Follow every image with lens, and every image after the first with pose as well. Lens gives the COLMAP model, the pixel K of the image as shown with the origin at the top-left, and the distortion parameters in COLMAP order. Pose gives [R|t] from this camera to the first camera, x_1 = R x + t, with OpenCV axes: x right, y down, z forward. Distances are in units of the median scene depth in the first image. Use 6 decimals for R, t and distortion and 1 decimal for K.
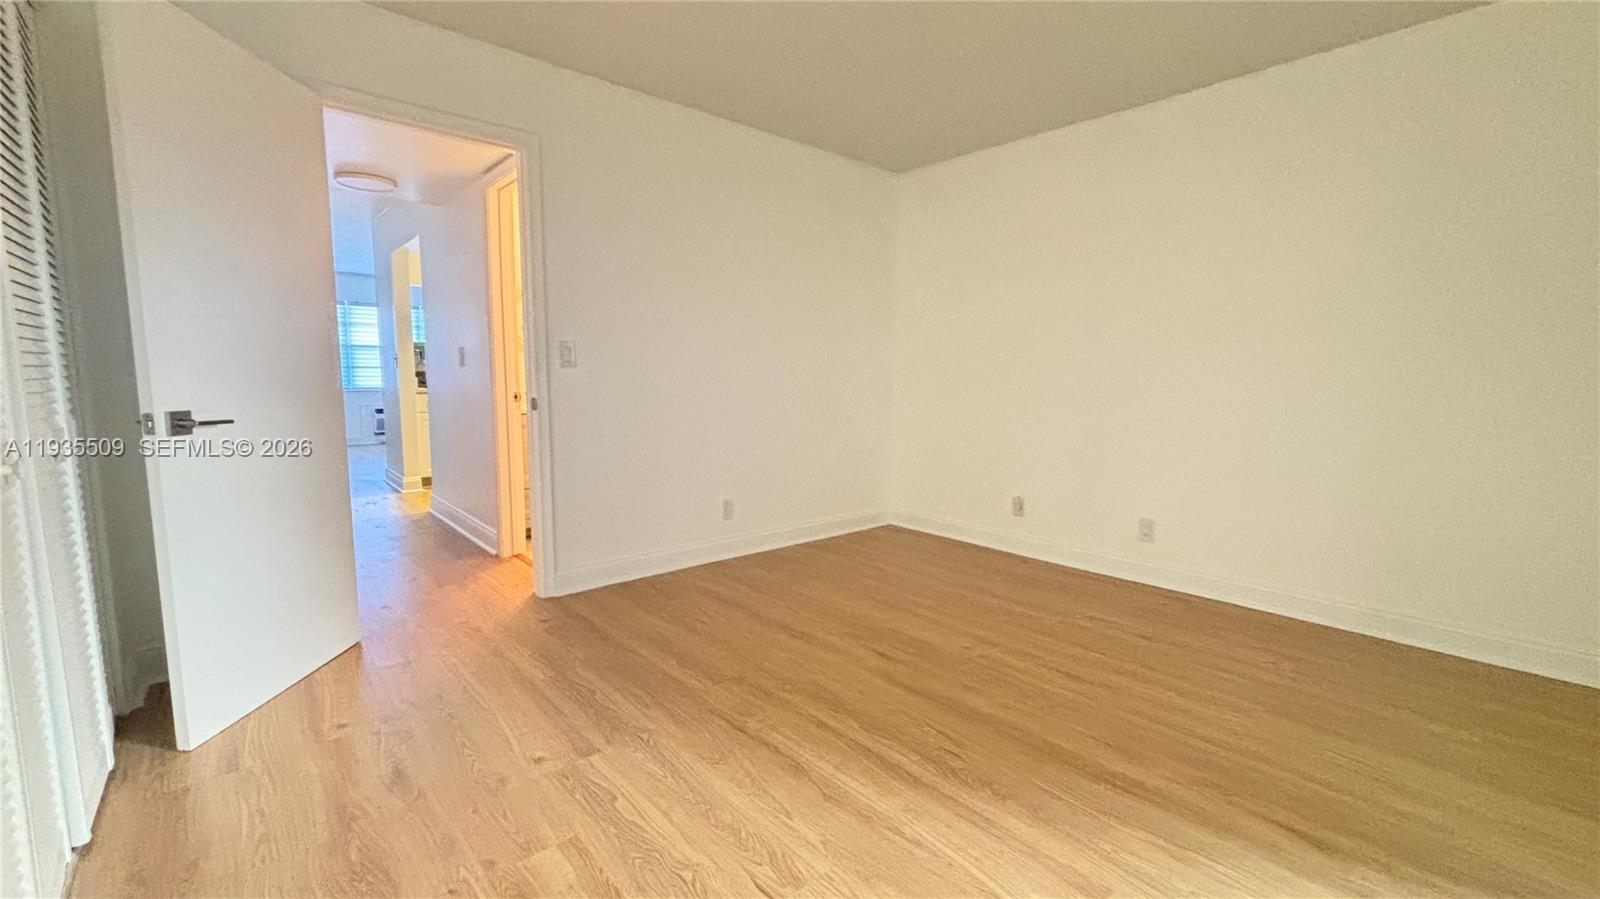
lens RADIAL K [[653.5, 0, 798.4], [0, 653.5, 455.2], [0, 0, 1]] dist [0.007921, 0.000576]
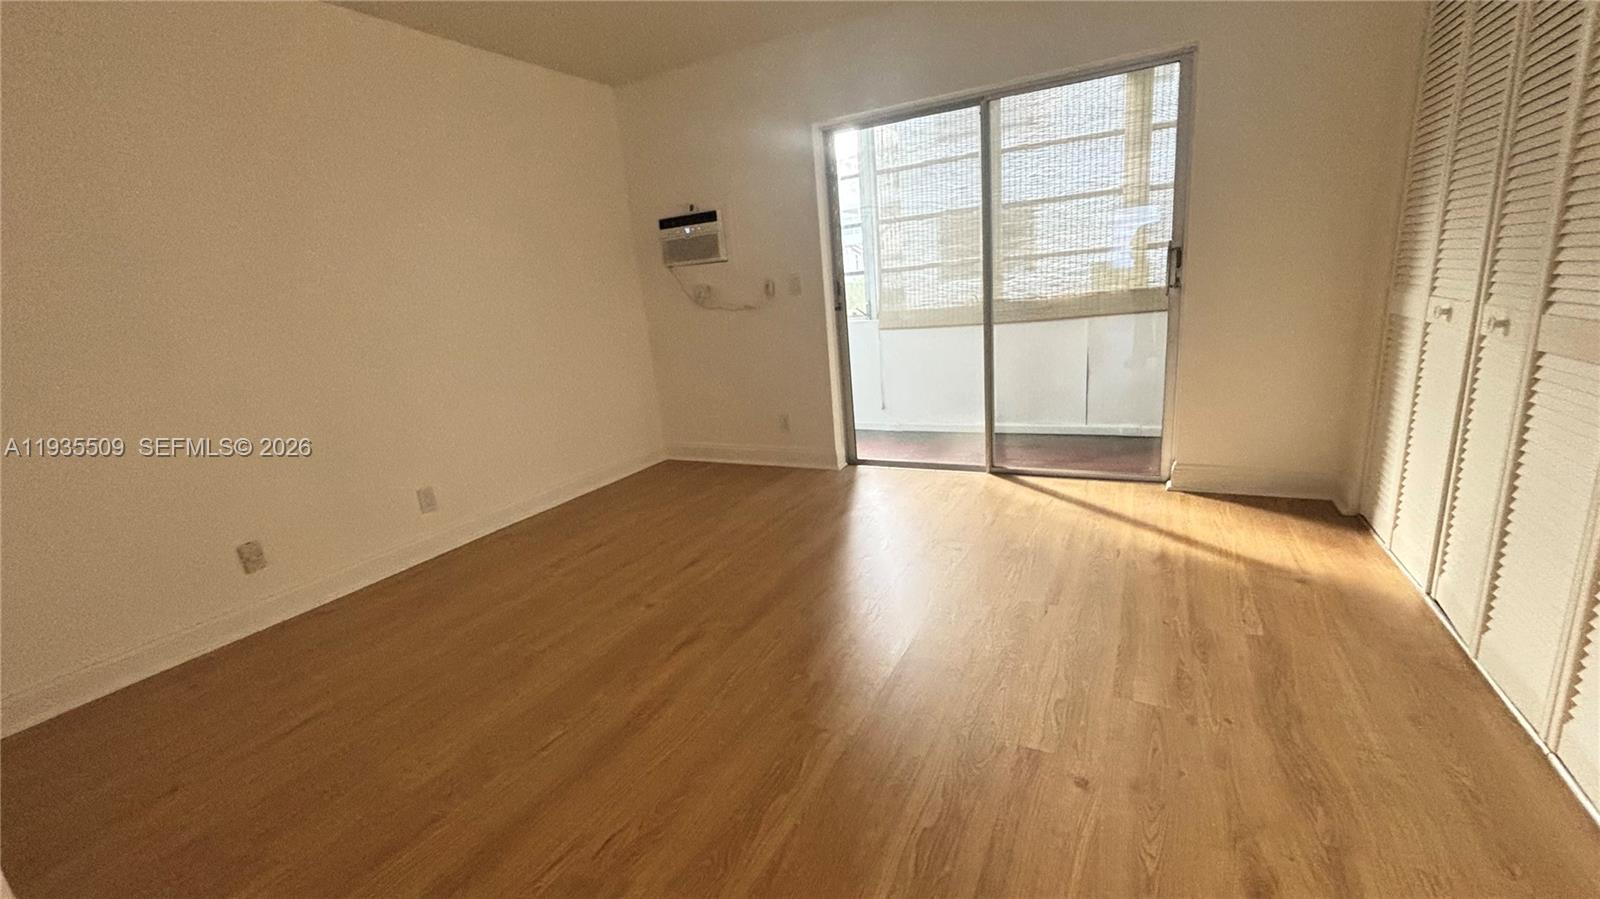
lens RADIAL K [[653.5, 0, 795.6], [0, 653.5, 449.5], [0, 0, 1]] dist [0.007921, 0.000576]
pose [[-0.355529, -0.210214, 0.910719, -0.723188], [0.194509, 0.936407, 0.292076, -0.180856], [-0.914202, 0.280984, -0.292031, 1.132965]]
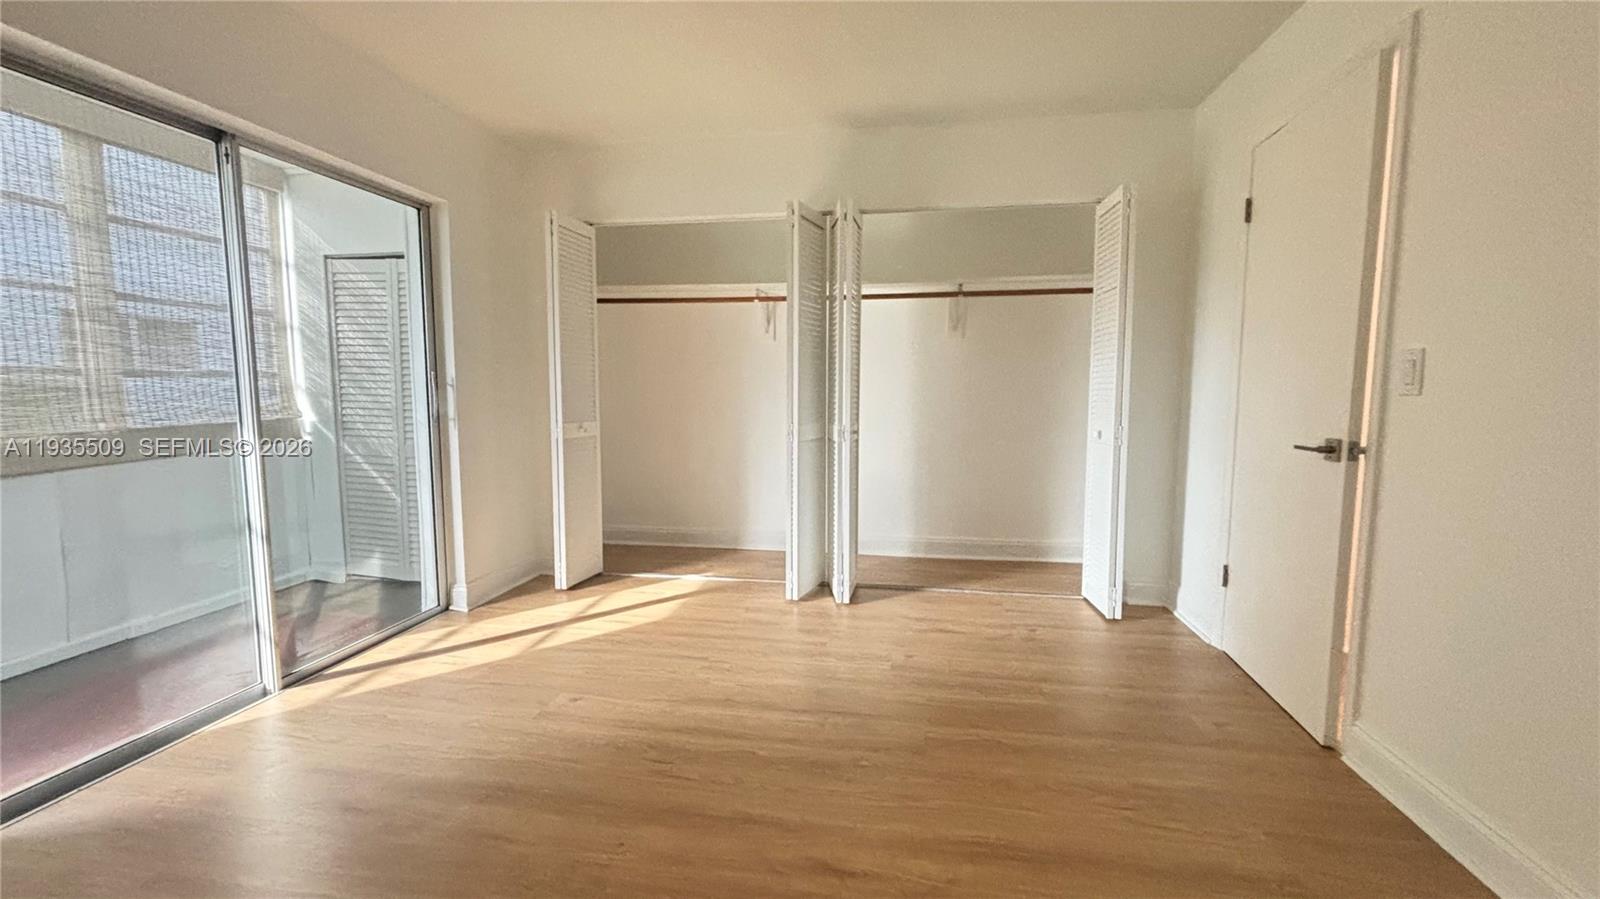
lens RADIAL K [[653.5, 0, 796.3], [0, 653.5, 446.5], [0, 0, 1]] dist [0.007921, 0.000576]
pose [[-0.777461, 0.048291, -0.627074, 0.558166], [-0.081573, 0.980883, 0.176673, -0.191381], [0.623618, 0.188509, -0.758660, 1.469023]]
